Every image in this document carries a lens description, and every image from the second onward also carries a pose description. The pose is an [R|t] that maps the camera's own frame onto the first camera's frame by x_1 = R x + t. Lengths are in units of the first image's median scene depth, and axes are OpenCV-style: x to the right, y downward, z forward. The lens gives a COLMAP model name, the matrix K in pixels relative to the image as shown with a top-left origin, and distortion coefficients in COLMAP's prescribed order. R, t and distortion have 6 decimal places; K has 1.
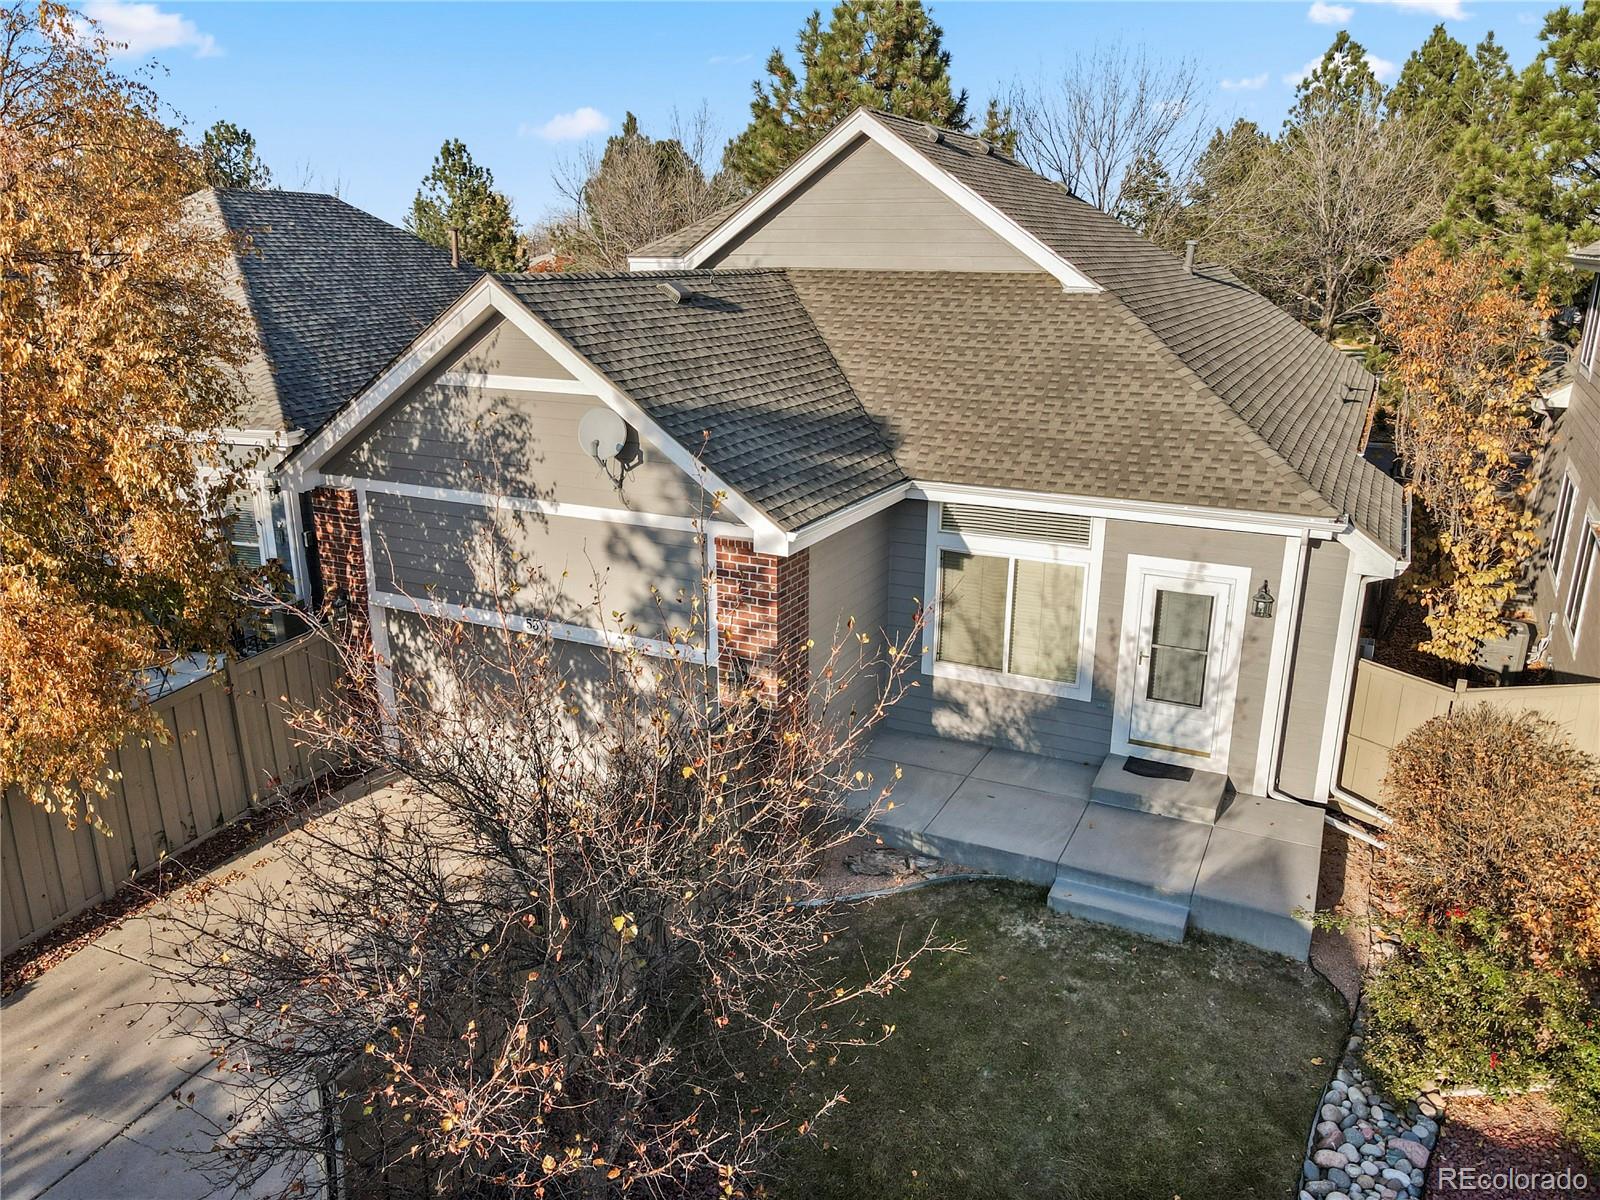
lens RADIAL K [[1160.6, 0, 785.5], [0, 1160.6, 598.1], [0, 0, 1]] dist [0.017554, -0.008541]
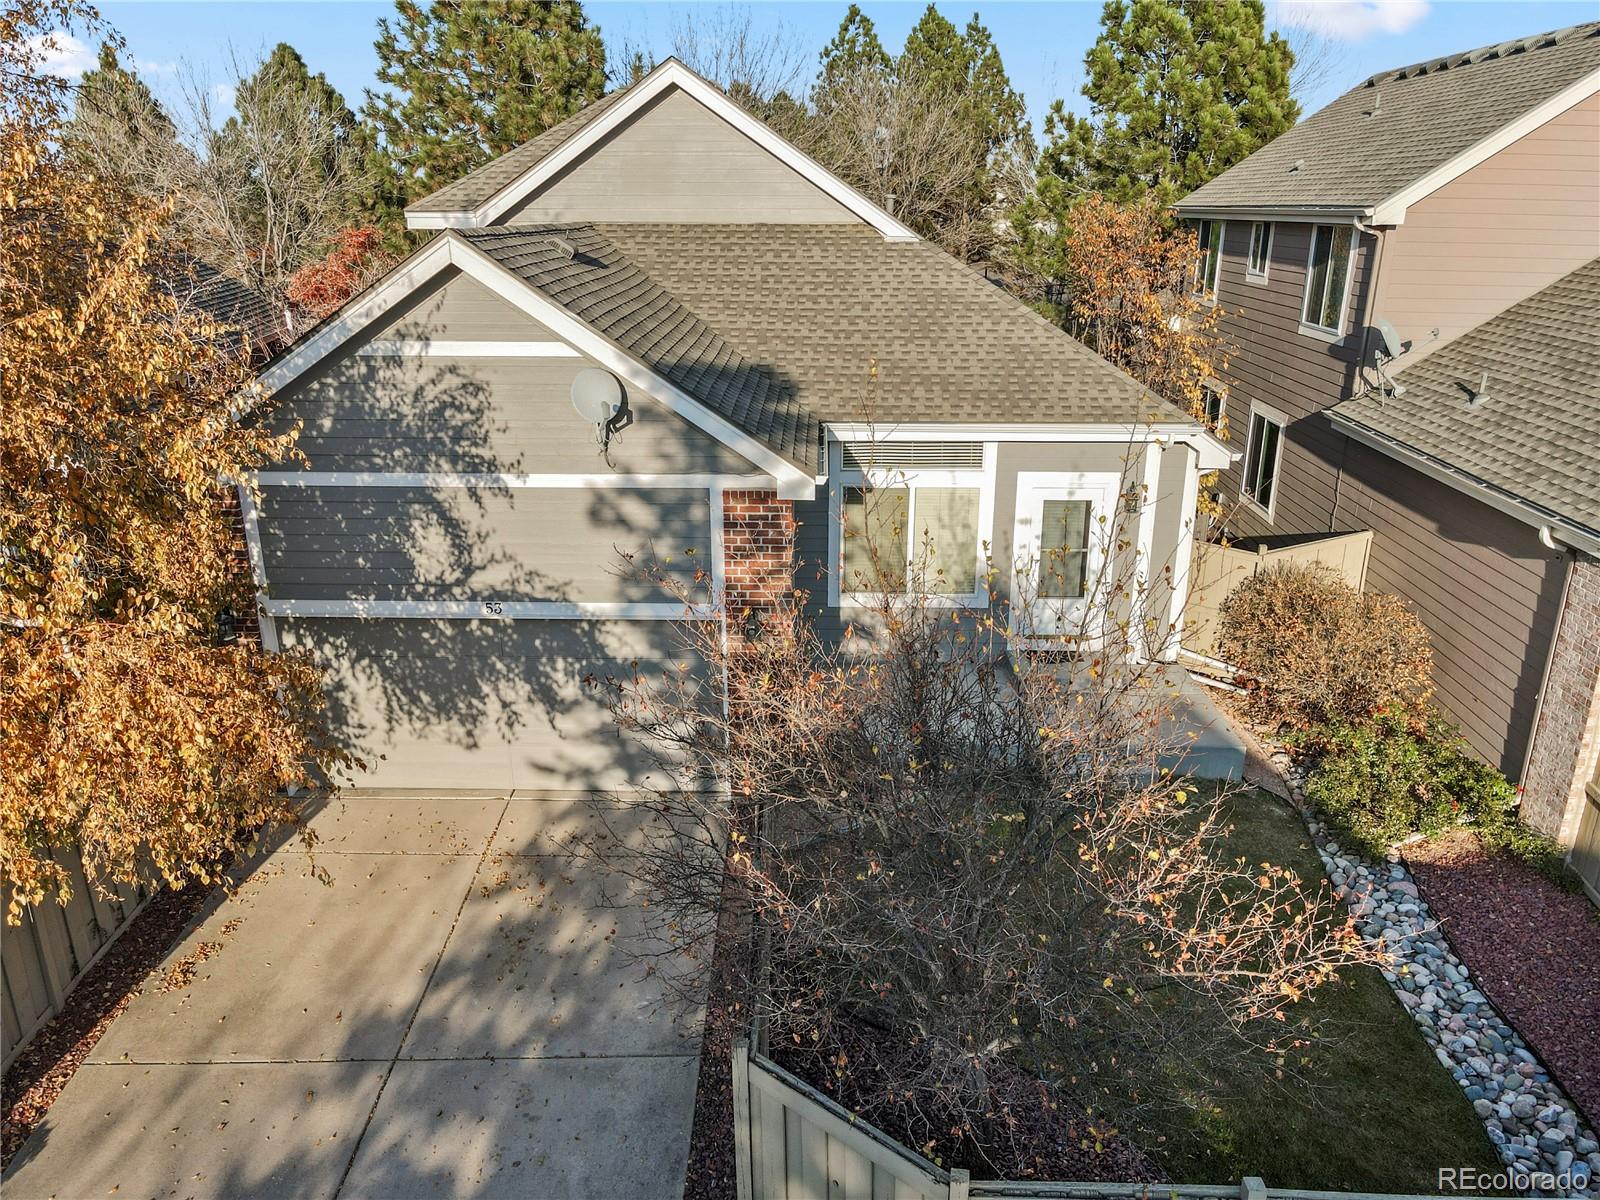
lens RADIAL K [[1160.6, 0, 793.7], [0, 1160.6, 599.2], [0, 0, 1]] dist [0.017554, -0.008541]
pose [[0.907584, -0.139158, 0.396138, -0.365823], [0.125572, 0.990258, 0.060170, -0.010335], [-0.400652, -0.004866, 0.916217, 0.046443]]
